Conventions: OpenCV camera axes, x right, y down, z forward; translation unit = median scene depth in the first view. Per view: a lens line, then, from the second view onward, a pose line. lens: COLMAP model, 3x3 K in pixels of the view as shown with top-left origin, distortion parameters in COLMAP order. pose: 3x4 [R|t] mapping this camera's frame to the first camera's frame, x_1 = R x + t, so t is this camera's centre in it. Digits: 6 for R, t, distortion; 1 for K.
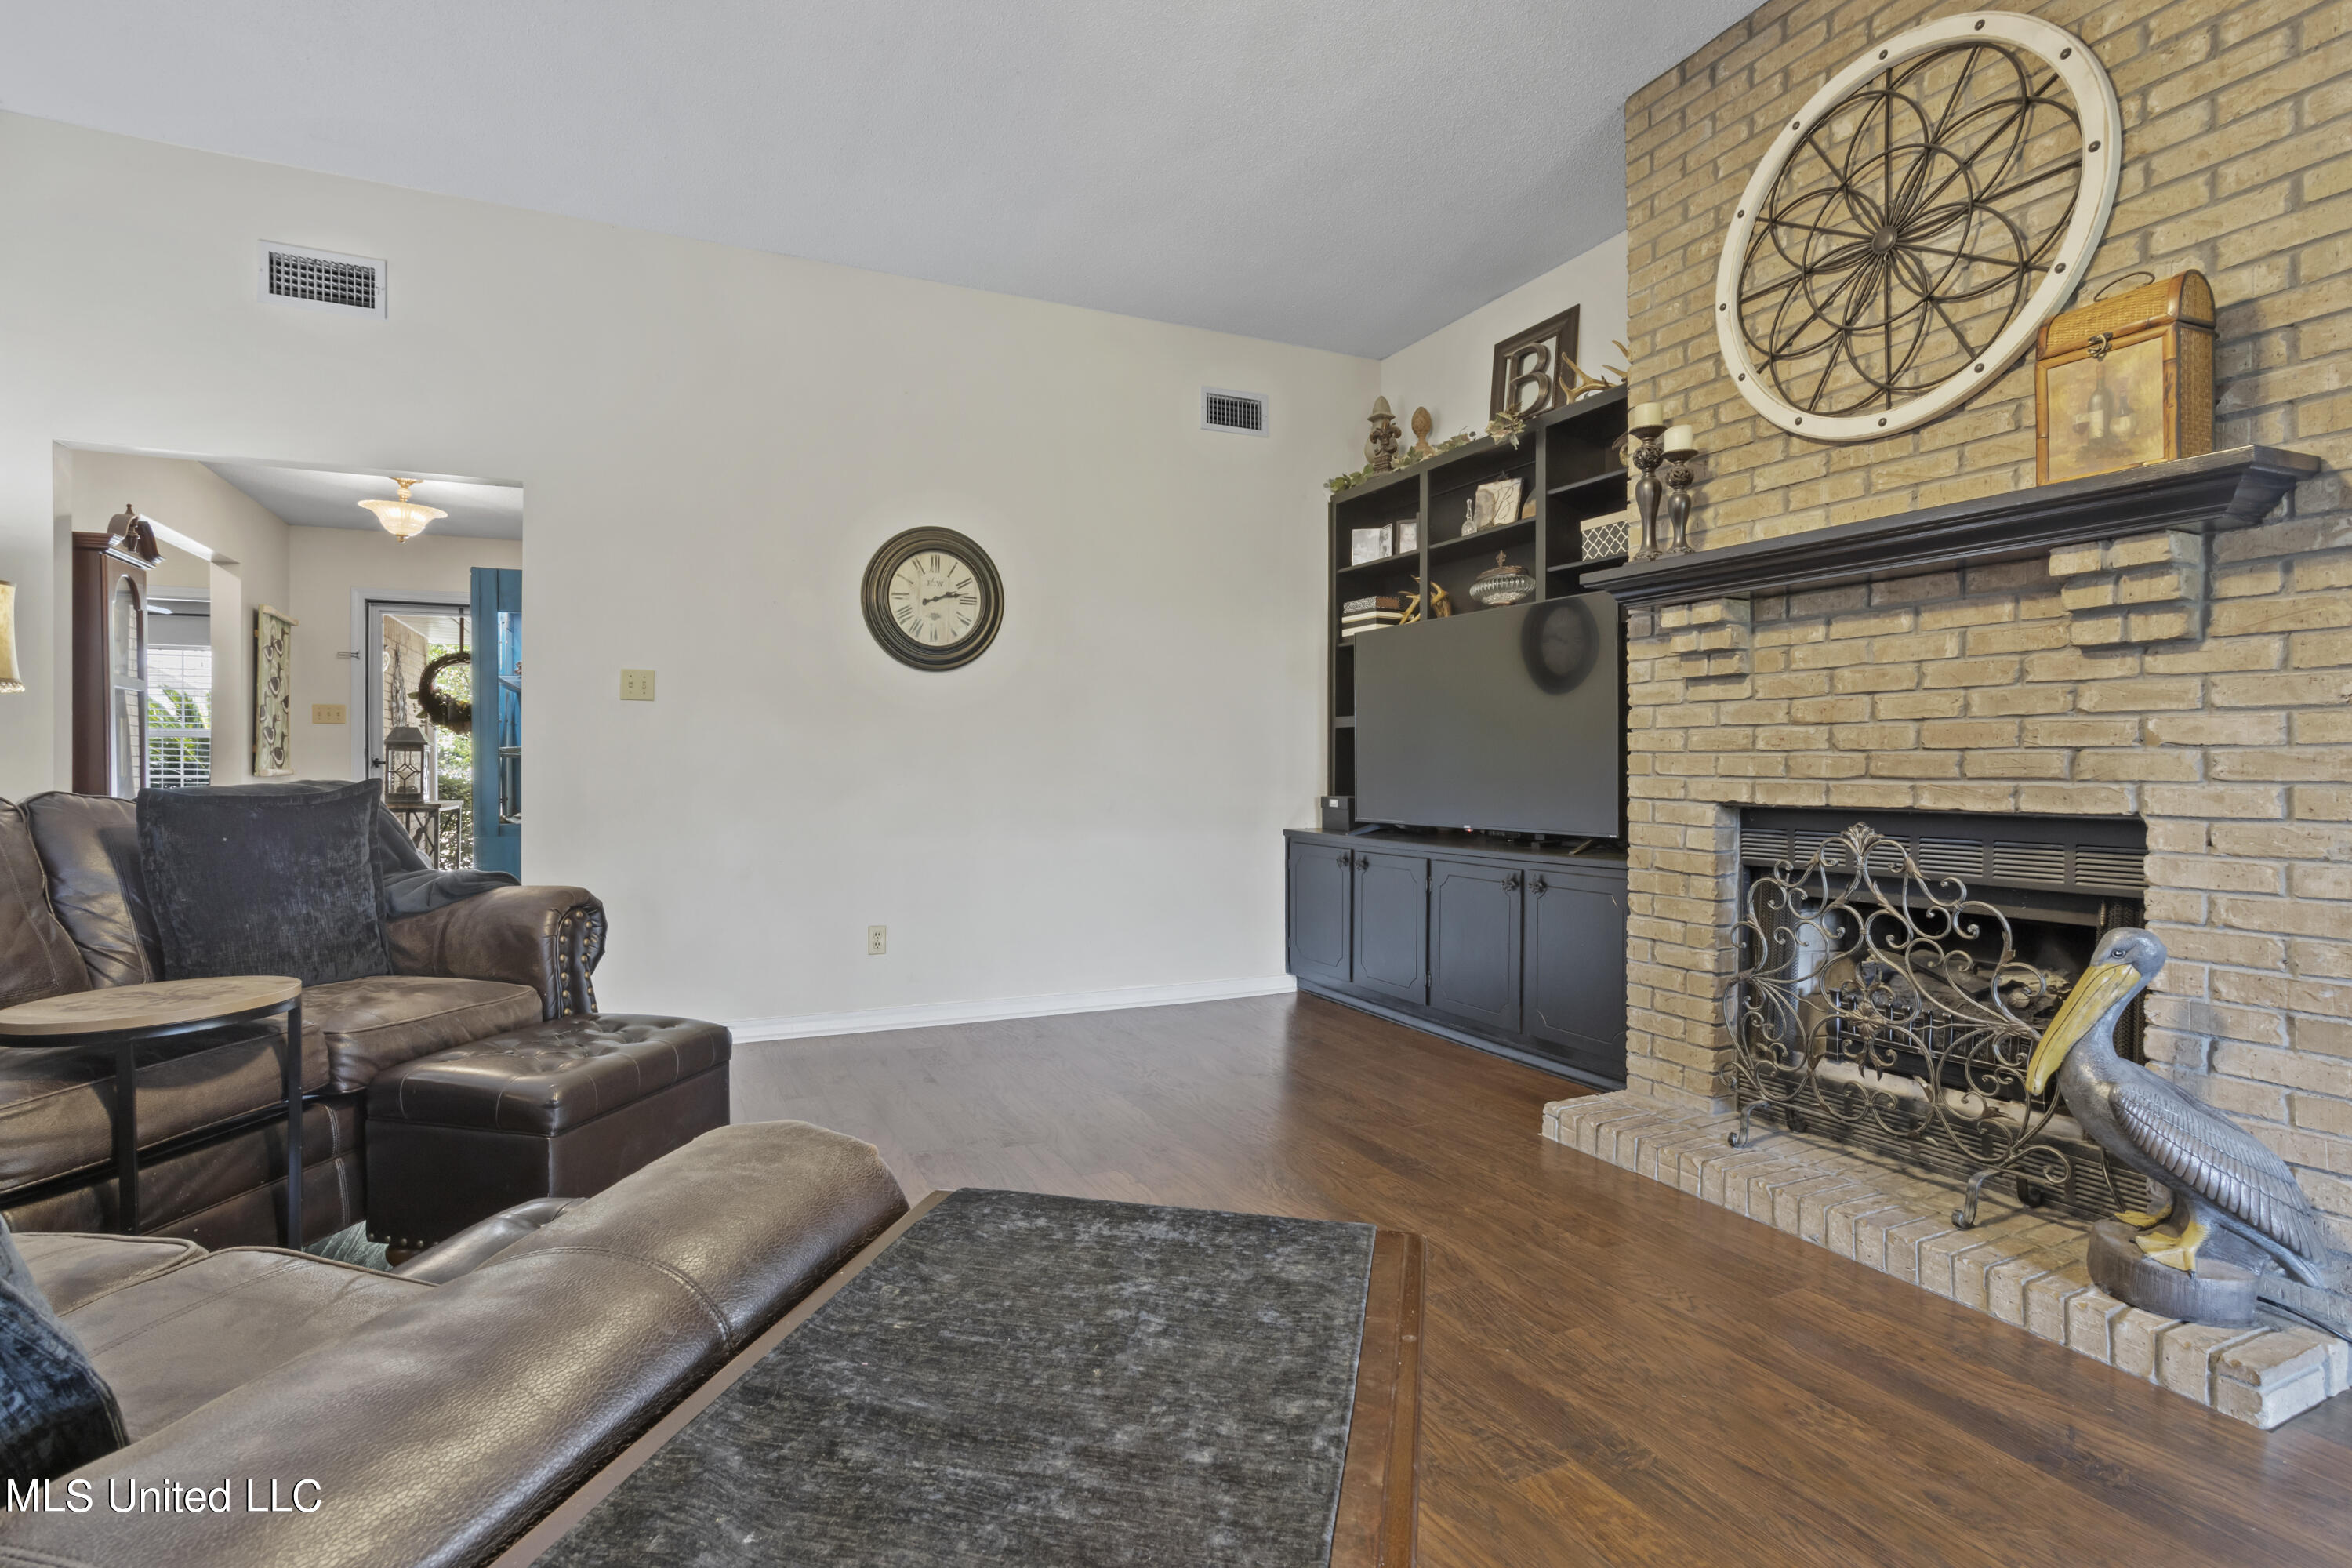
lens RADIAL K [[1133.2, 0, 1171.6], [0, 1133.2, 771.7], [0, 0, 1]] dist [-0.024097, 0.006272]
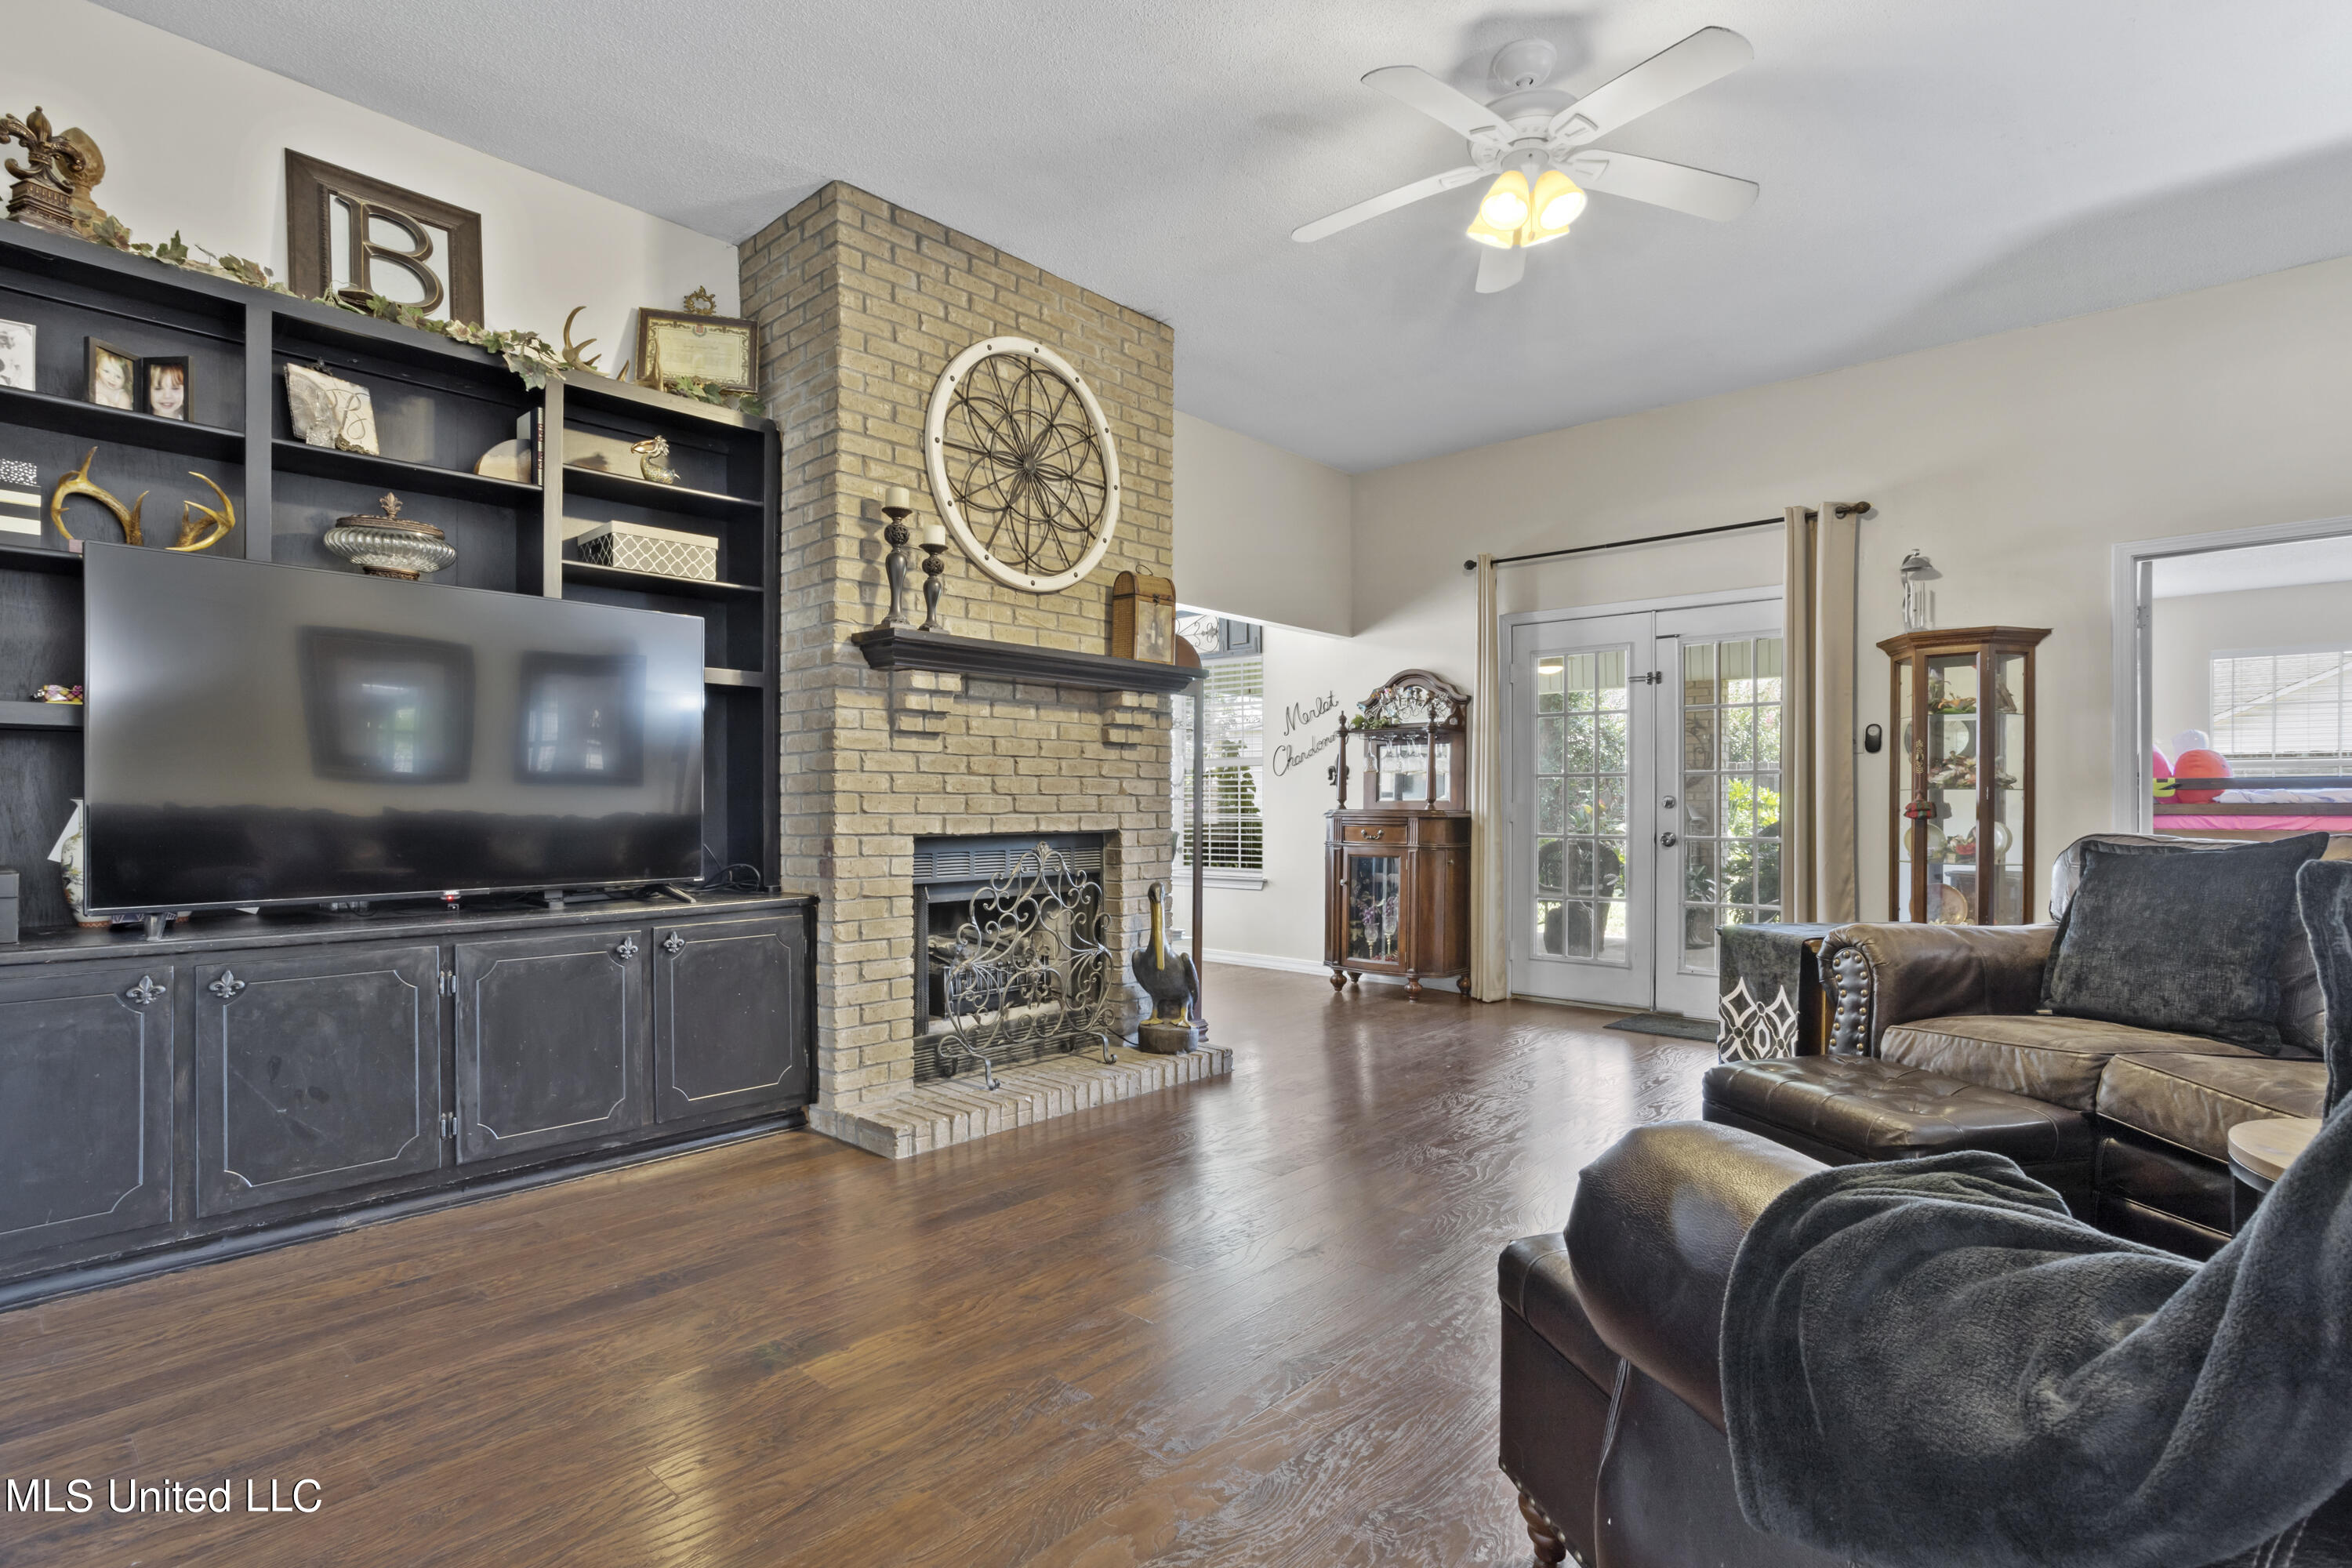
lens RADIAL K [[1133.2, 0, 1168.3], [0, 1133.2, 797.1], [0, 0, 1]] dist [-0.024097, 0.006272]
pose [[-0.373368, 0.008965, 0.927640, -0.838722], [0.009012, 0.999941, -0.006036, -0.004426], [-0.927639, 0.006106, -0.373427, 1.336625]]
